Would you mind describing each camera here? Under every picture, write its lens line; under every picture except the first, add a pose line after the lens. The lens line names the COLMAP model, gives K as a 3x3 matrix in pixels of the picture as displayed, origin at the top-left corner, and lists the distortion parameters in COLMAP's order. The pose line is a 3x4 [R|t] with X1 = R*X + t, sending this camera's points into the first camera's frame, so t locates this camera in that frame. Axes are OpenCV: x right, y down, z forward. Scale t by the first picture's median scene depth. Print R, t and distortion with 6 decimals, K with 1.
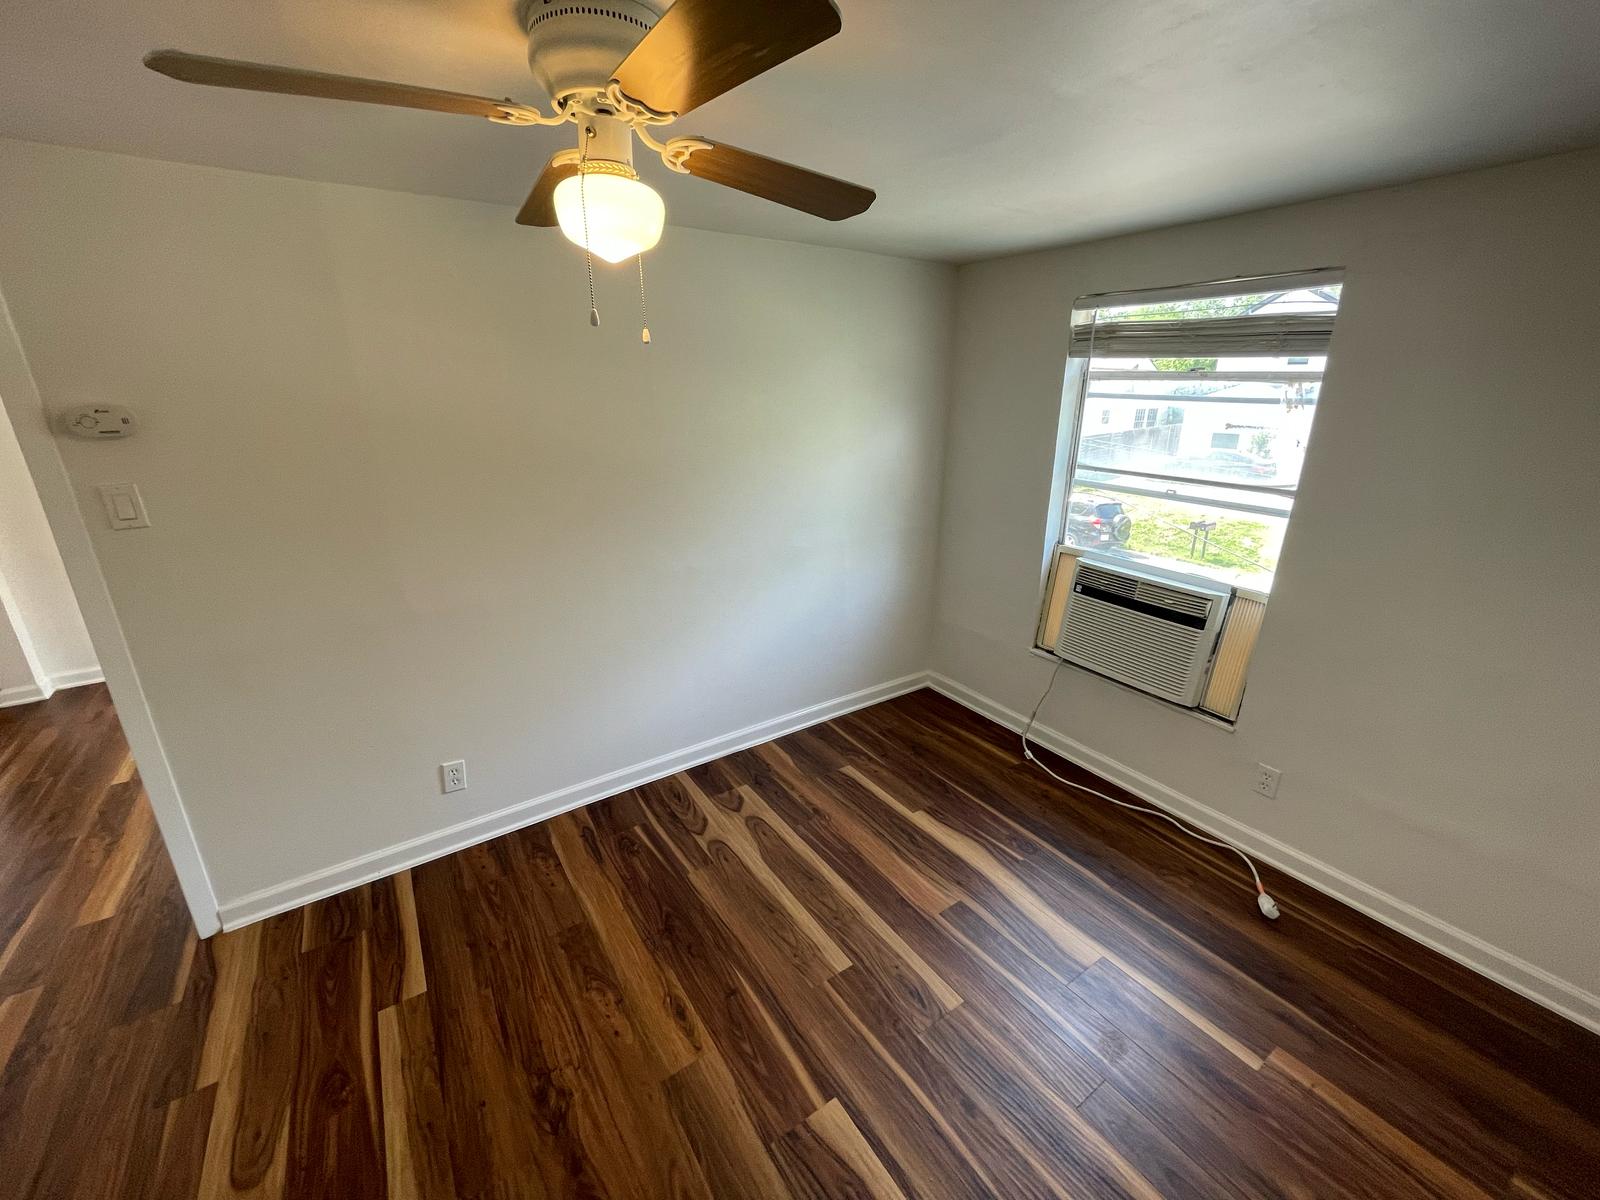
lens RADIAL K [[651.3, 0, 798.1], [0, 651.3, 596.3], [0, 0, 1]] dist [-0.000809, -0.000175]
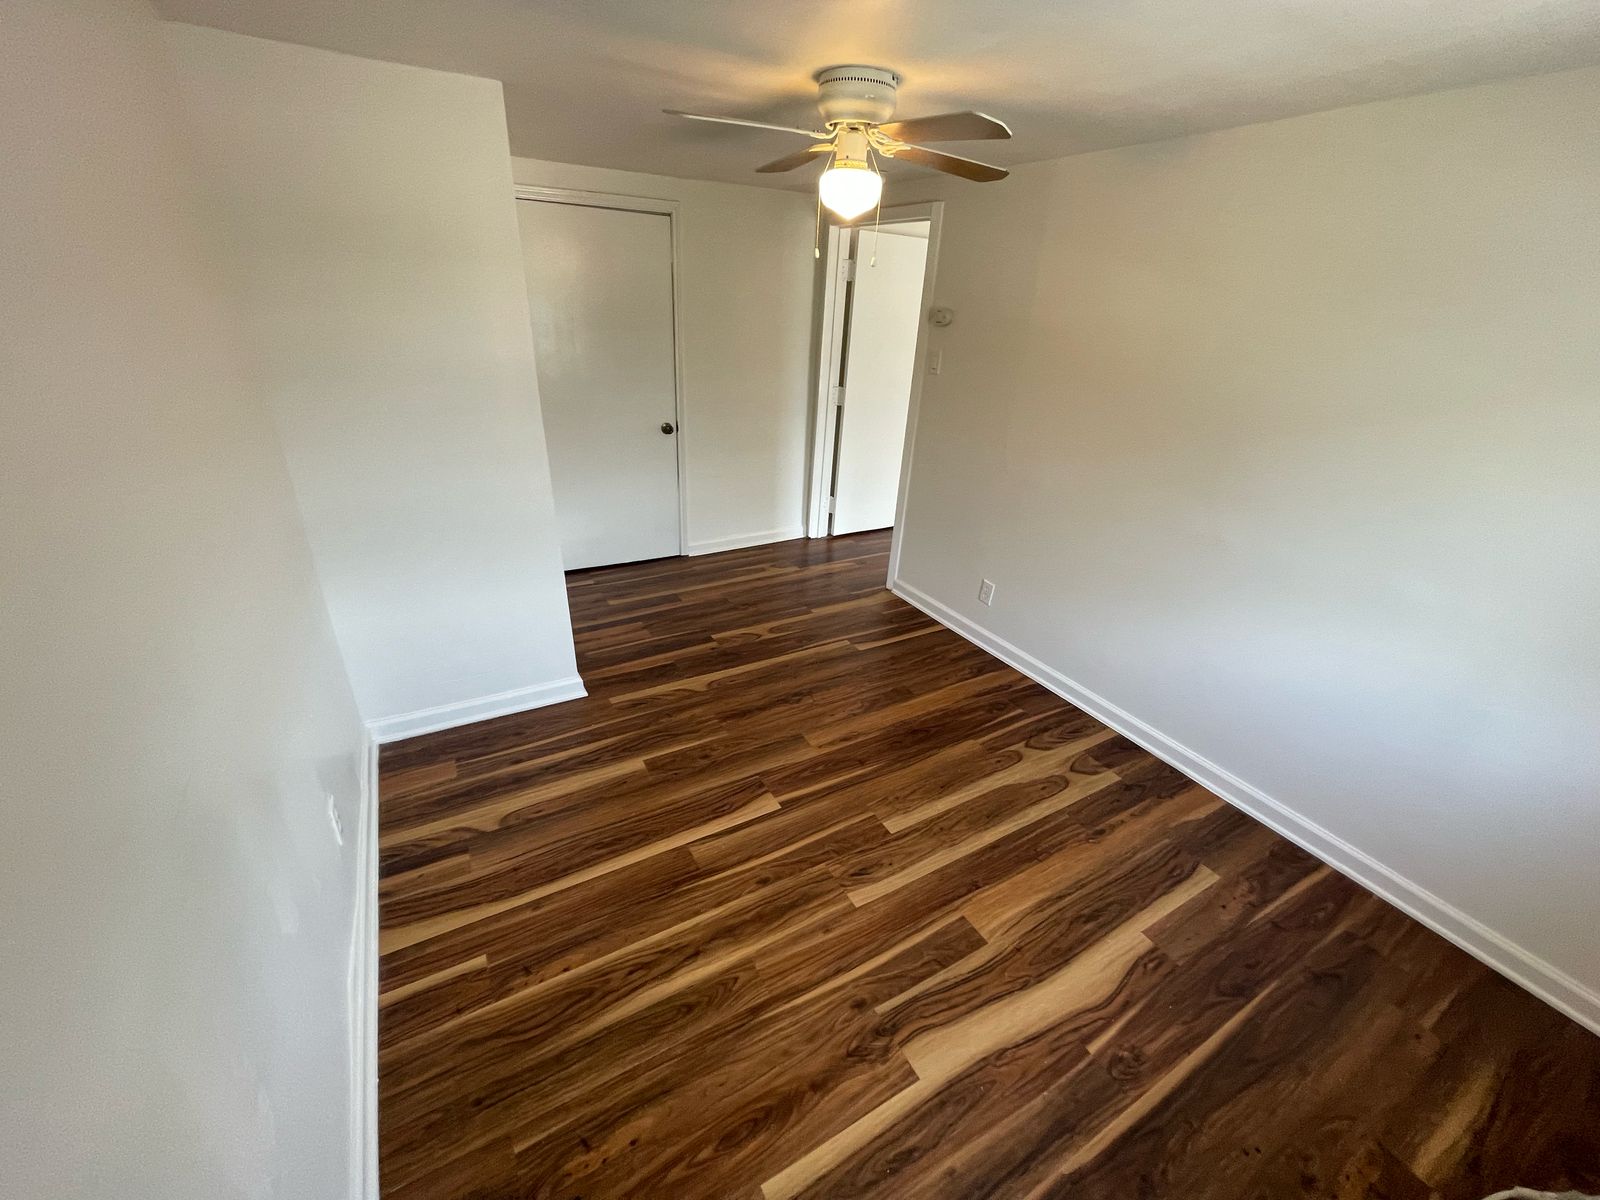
lens RADIAL K [[641.7, 0, 800.0], [0, 641.7, 600.0], [0, 0, 1]] dist [-0.002867, -0.000211]
pose [[-0.069479, 0.434196, -0.898135, 0.793151], [-0.355077, 0.830586, 0.429008, -0.170528], [0.932252, 0.348714, 0.096465, 0.514073]]
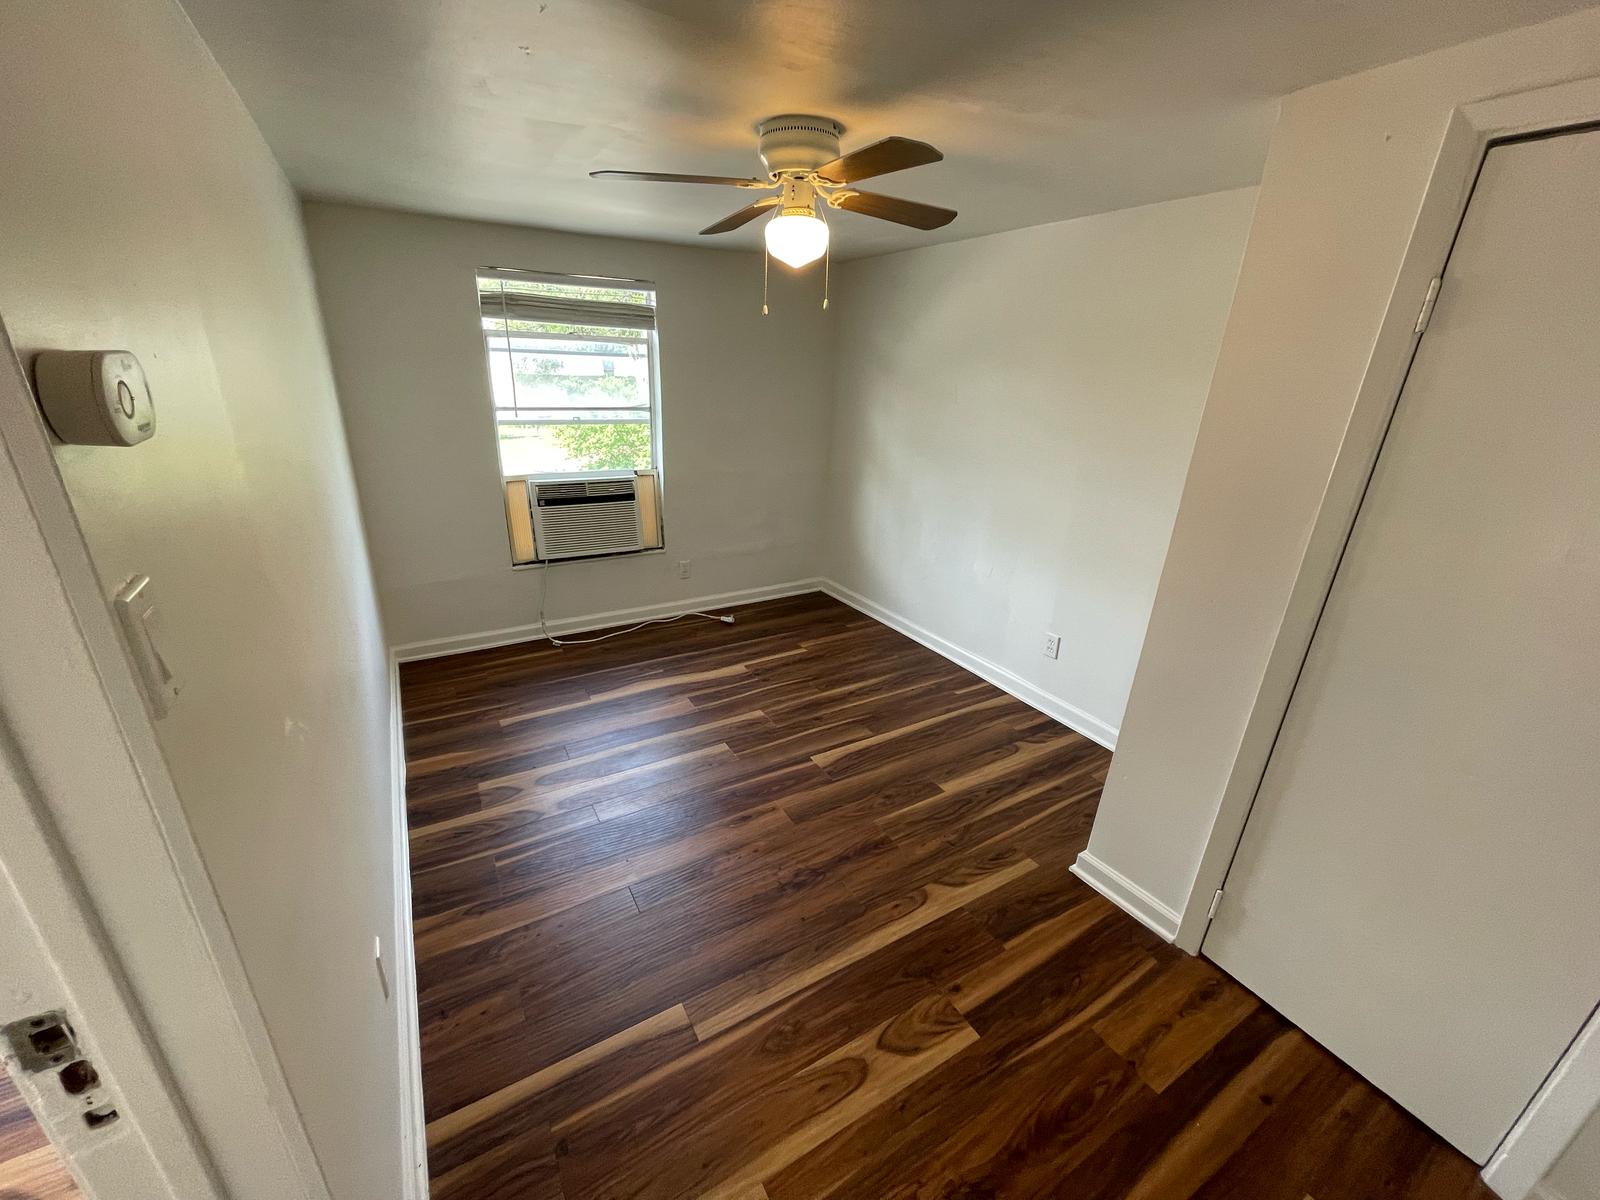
lens RADIAL K [[641.7, 0, 800.0], [0, 641.7, 600.0], [0, 0, 1]] dist [-0.002867, -0.000211]
pose [[0.056316, -0.351167, 0.934618, -0.994587], [0.280485, 0.903969, 0.322751, -0.131980], [-0.958205, 0.243970, 0.149405, 0.459657]]
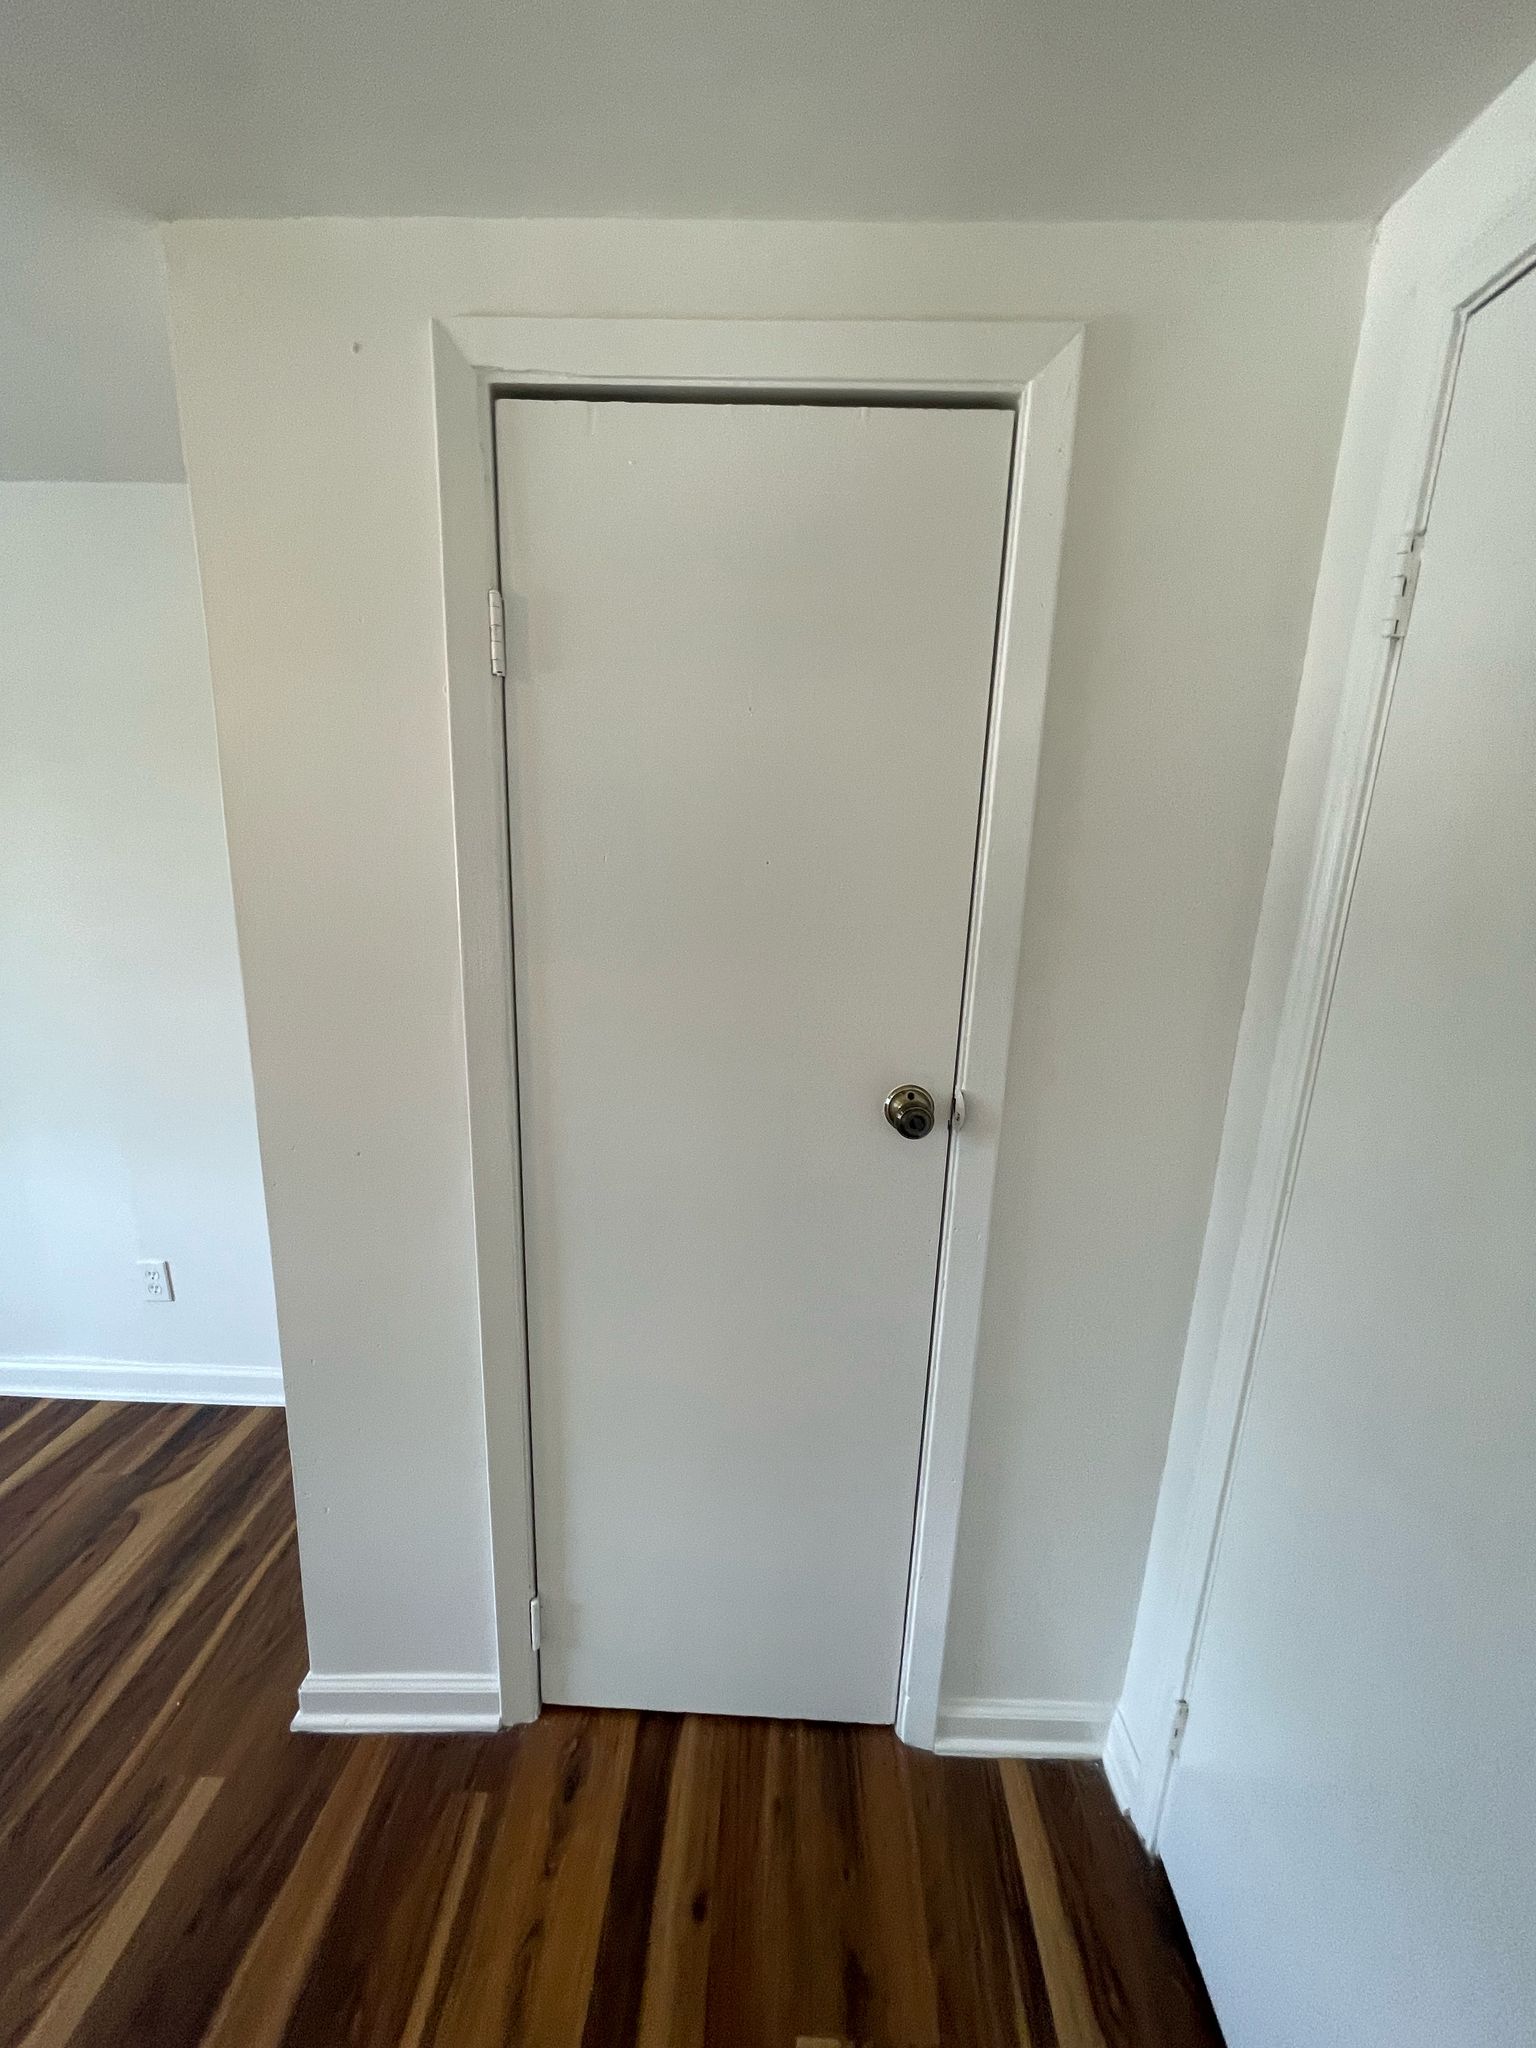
lens RADIAL K [[821.3, 0, 768.0], [0, 821.3, 1024.0], [0, 0, 1]] dist [-0.002867, -0.000211]
pose [[-0.815731, -0.151289, 0.558296, -0.767026], [0.157319, 0.870778, 0.465828, -0.031884], [-0.556627, 0.467821, -0.686520, 0.289417]]
